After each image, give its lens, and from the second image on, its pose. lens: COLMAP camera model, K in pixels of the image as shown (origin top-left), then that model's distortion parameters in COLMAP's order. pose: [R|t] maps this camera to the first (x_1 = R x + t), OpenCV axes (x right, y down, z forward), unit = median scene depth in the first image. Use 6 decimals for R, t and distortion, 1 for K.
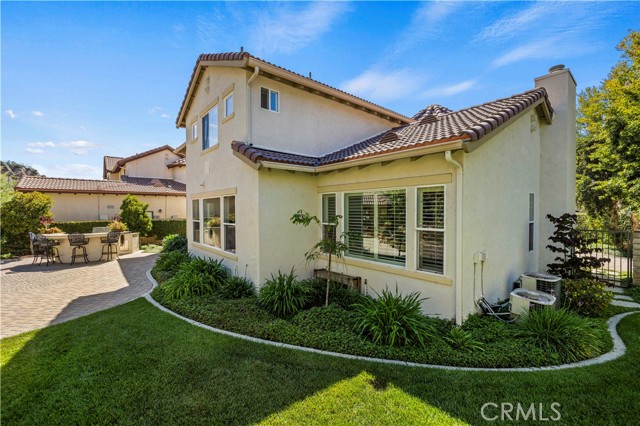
lens RADIAL K [[270.3, 0, 317.0], [0, 270.3, 212.4], [0, 0, 1]] dist [-0.000965, -0.000394]
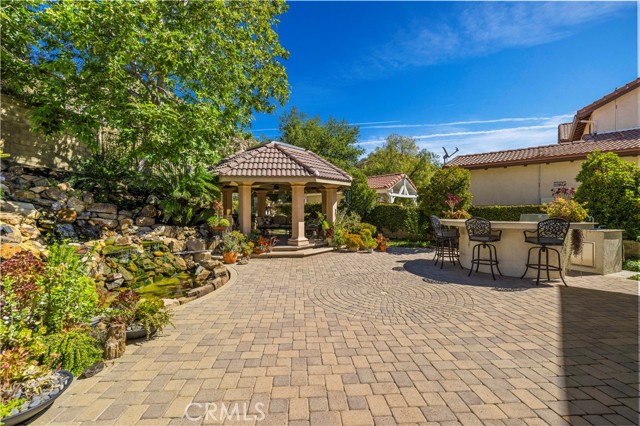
lens RADIAL K [[270.3, 0, 317.8], [0, 270.3, 214.0], [0, 0, 1]] dist [-0.000965, -0.000394]
pose [[0.157765, 0.016744, -0.987335, -0.352347], [-0.008325, 0.999843, 0.015626, 0.053498], [0.987442, 0.005754, 0.157880, 0.511963]]
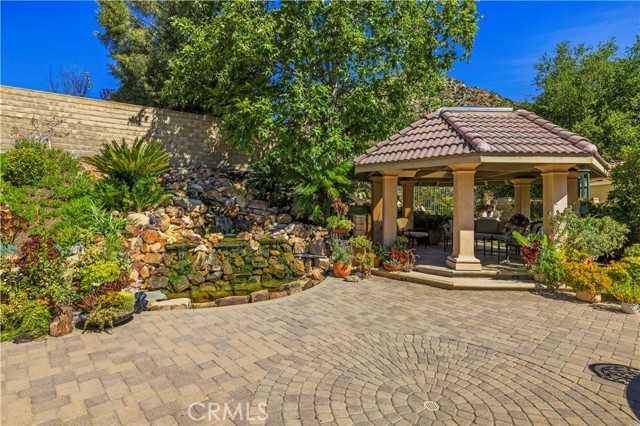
lens RADIAL K [[322.6, 0, 316.0], [0, 322.6, 201.9], [0, 0, 1]] dist [-0.003305, 0.000185]
pose [[-0.662263, -0.019849, -0.749008, -0.380166], [-0.023080, 0.999715, -0.006087, 0.052724], [0.748916, 0.013256, -0.662533, 0.550053]]
